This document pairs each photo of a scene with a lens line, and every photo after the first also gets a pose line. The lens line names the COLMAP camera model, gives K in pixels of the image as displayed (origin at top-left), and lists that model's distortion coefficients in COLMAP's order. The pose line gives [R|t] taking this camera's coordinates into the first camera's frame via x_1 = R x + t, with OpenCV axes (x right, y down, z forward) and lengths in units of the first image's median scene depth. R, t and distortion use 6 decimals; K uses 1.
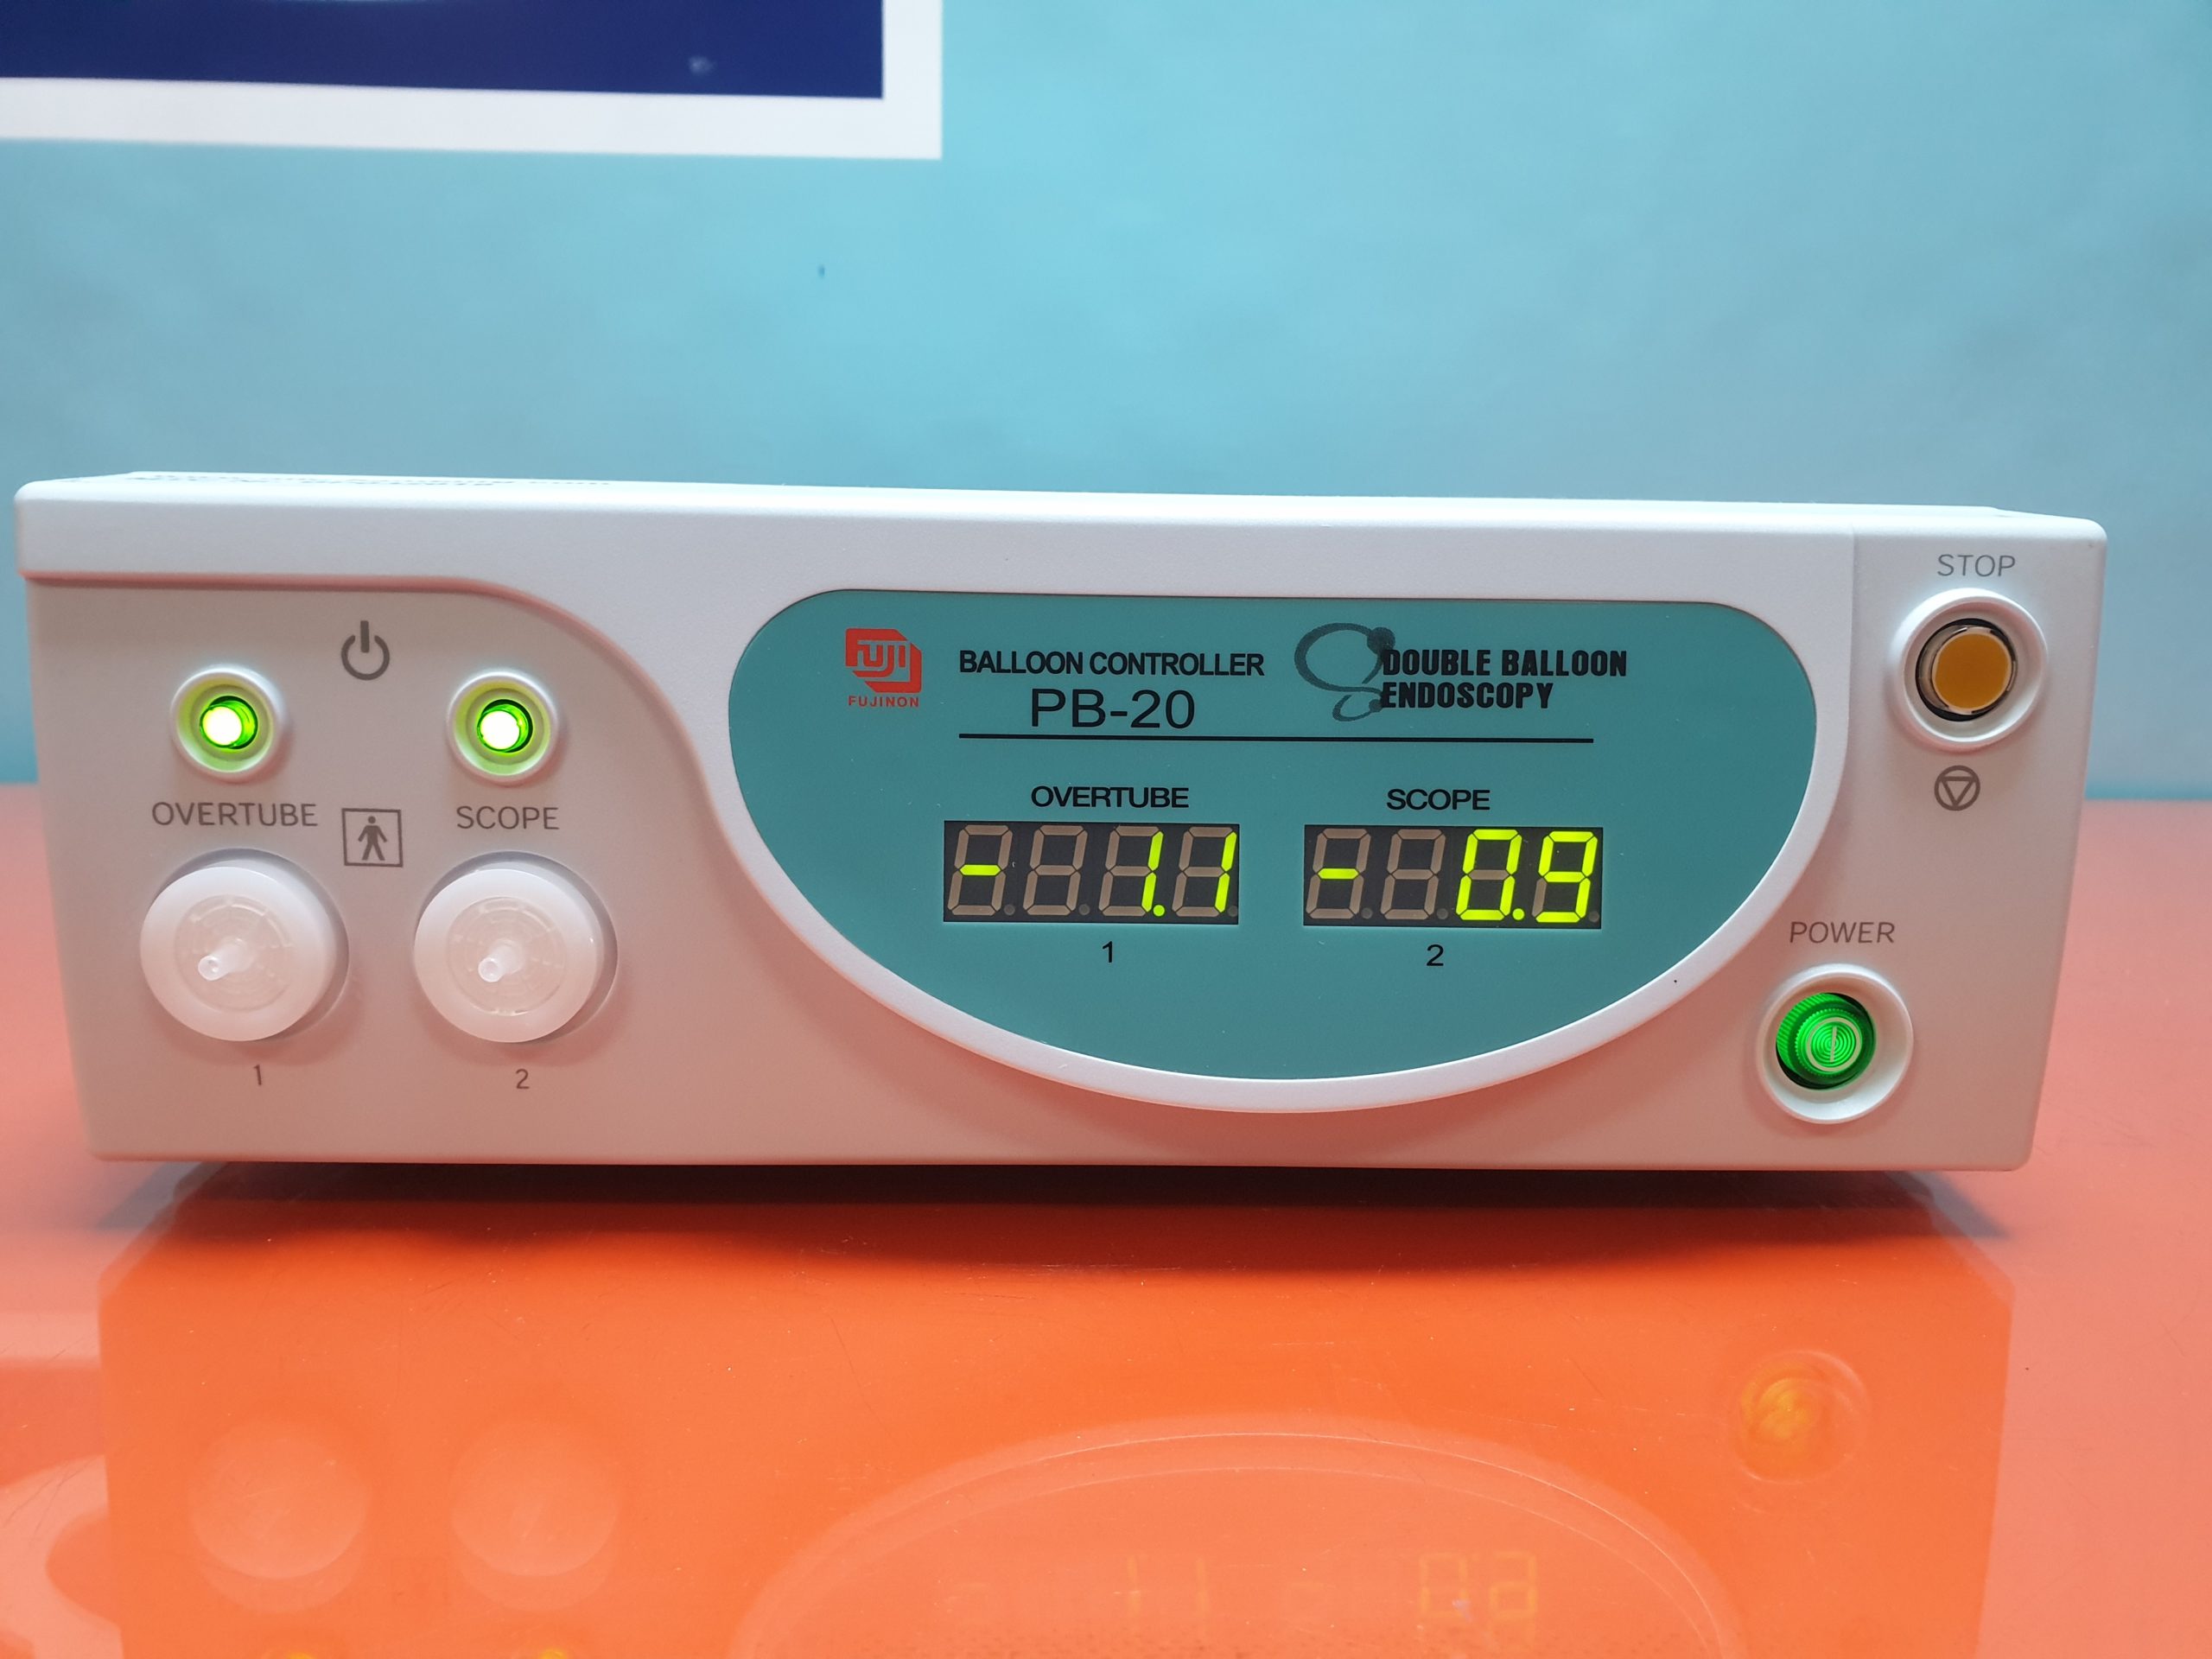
lens RADIAL K [[1726.2, 0, 1092.9], [0, 1726.2, 808.9], [0, 0, 1]] dist [0.001483, -0.015391]
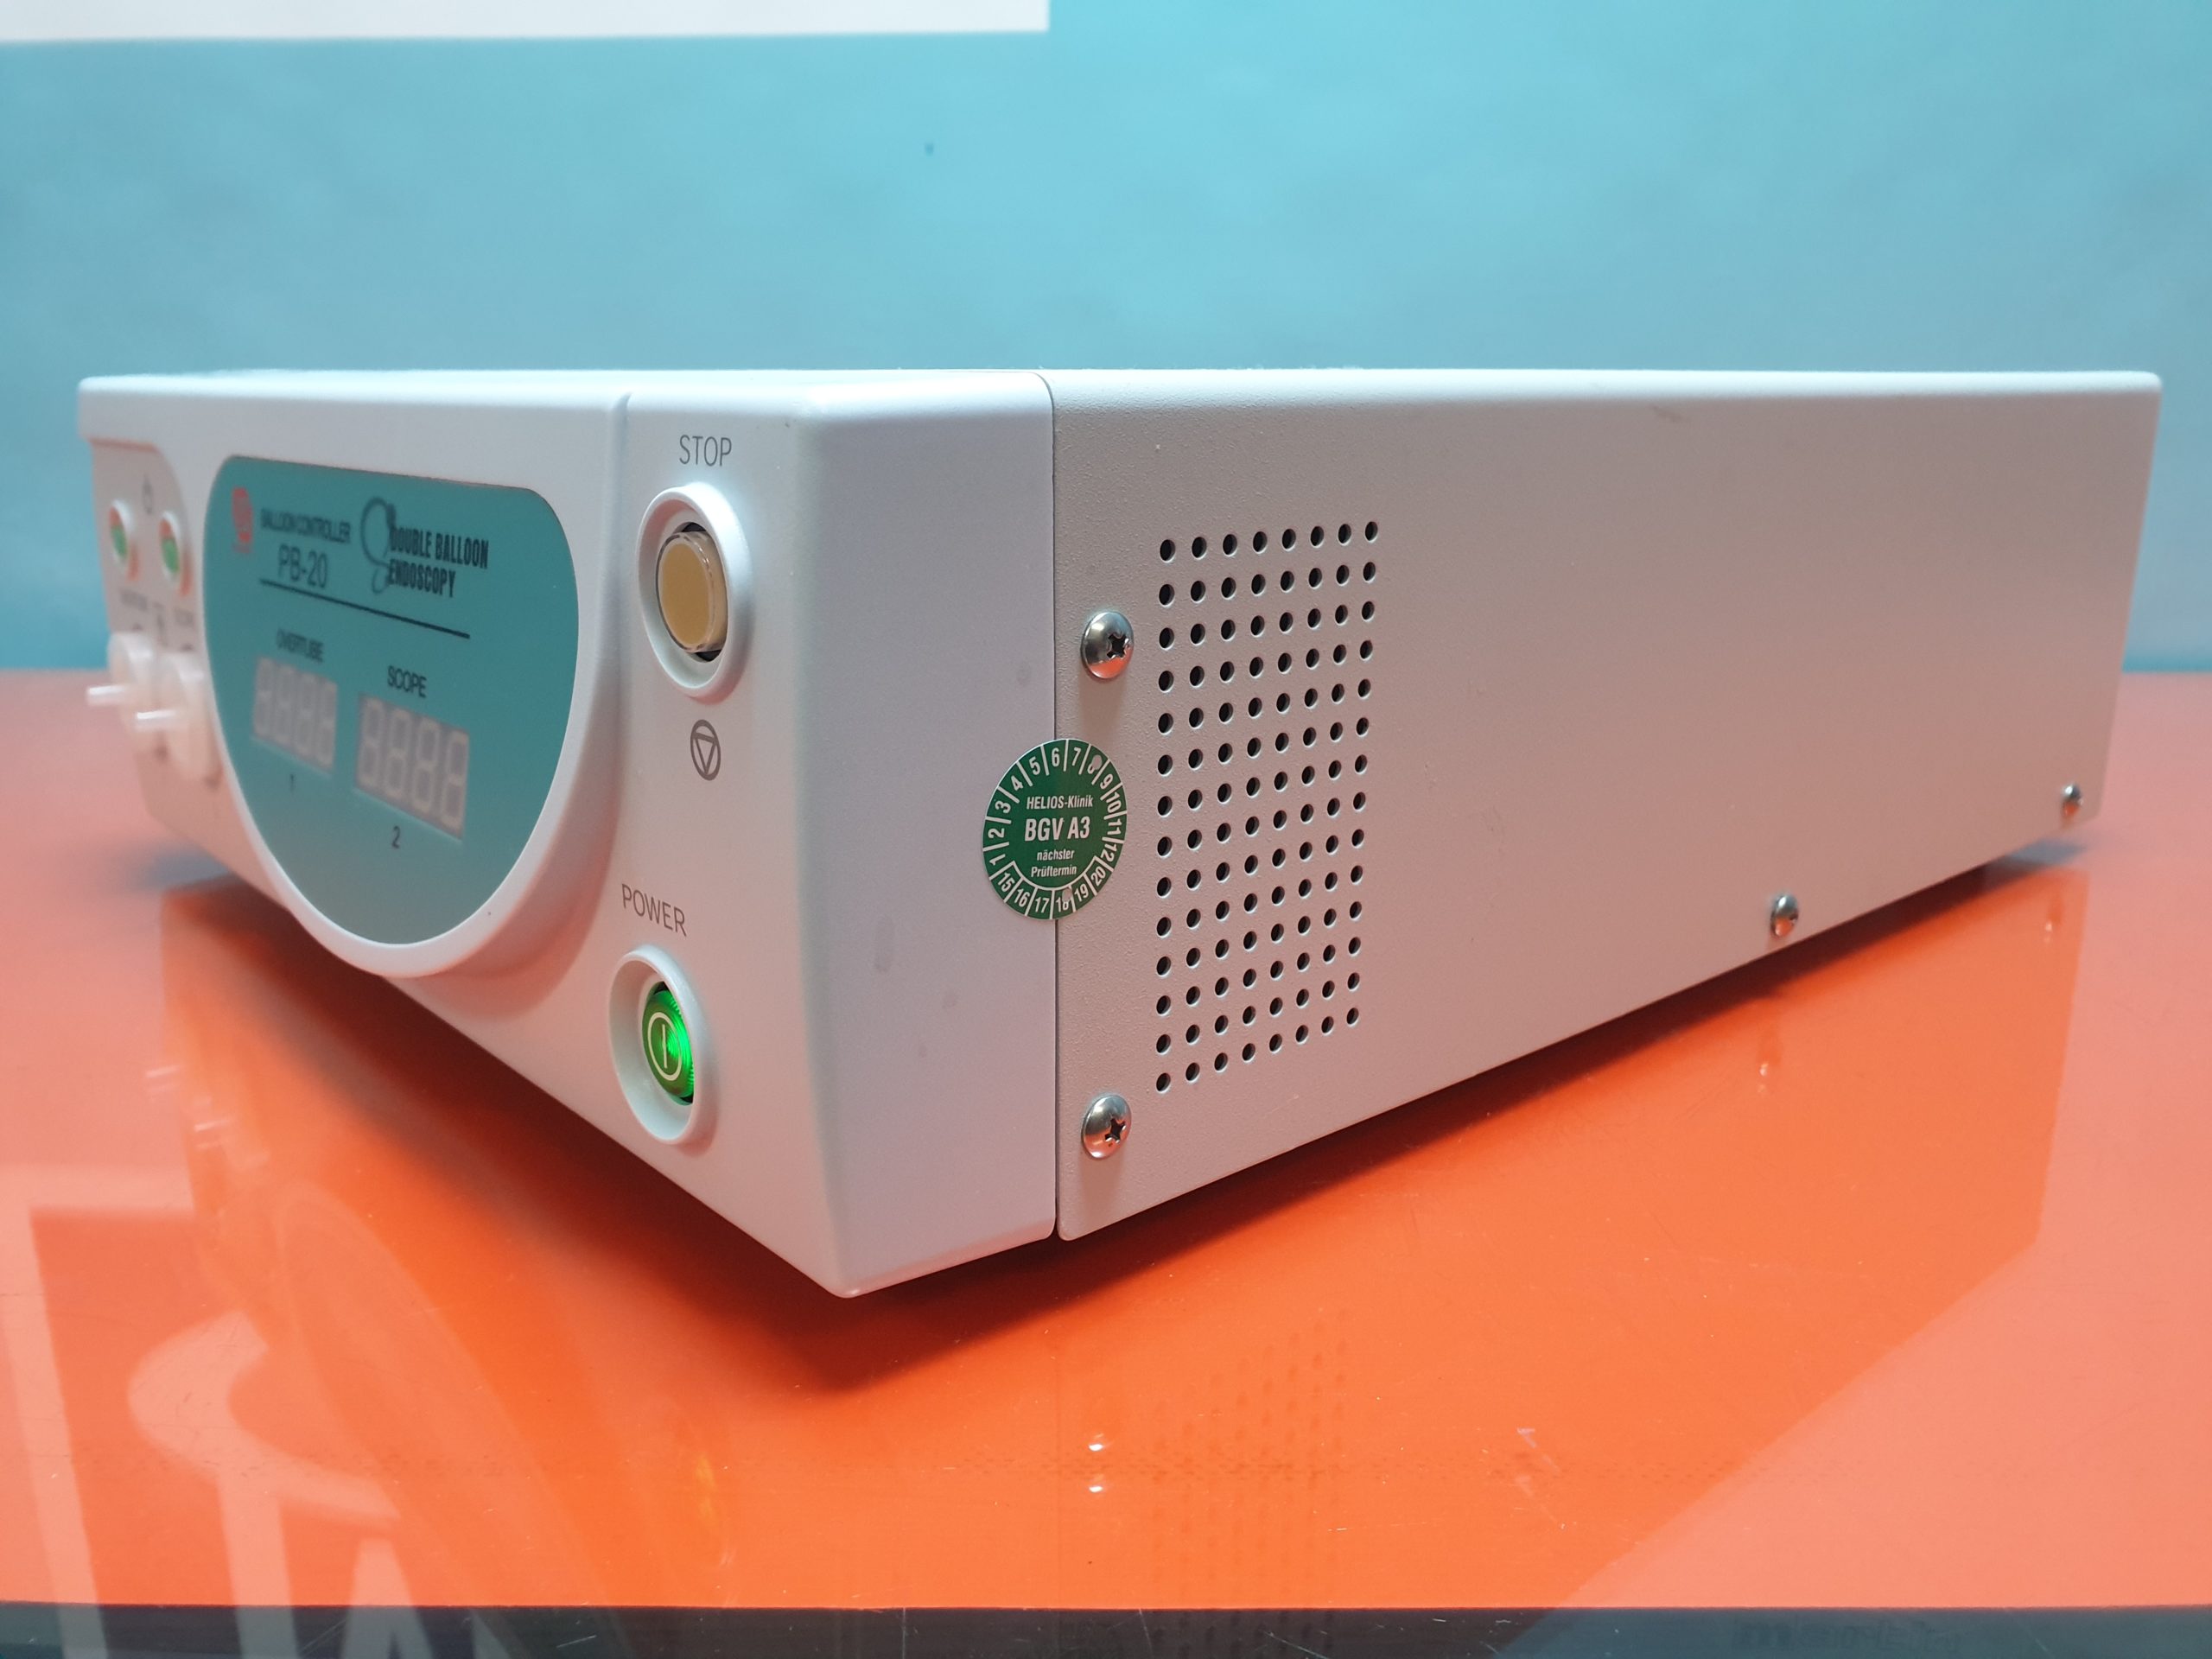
lens RADIAL K [[1726.2, 0, 1097.3], [0, 1726.2, 820.0], [0, 0, 1]] dist [0.001483, -0.015391]
pose [[0.634558, 0.175575, -0.752668, 1.213642], [-0.116428, 0.984457, 0.131486, -0.103341], [0.764055, 0.004196, 0.645137, 0.666123]]
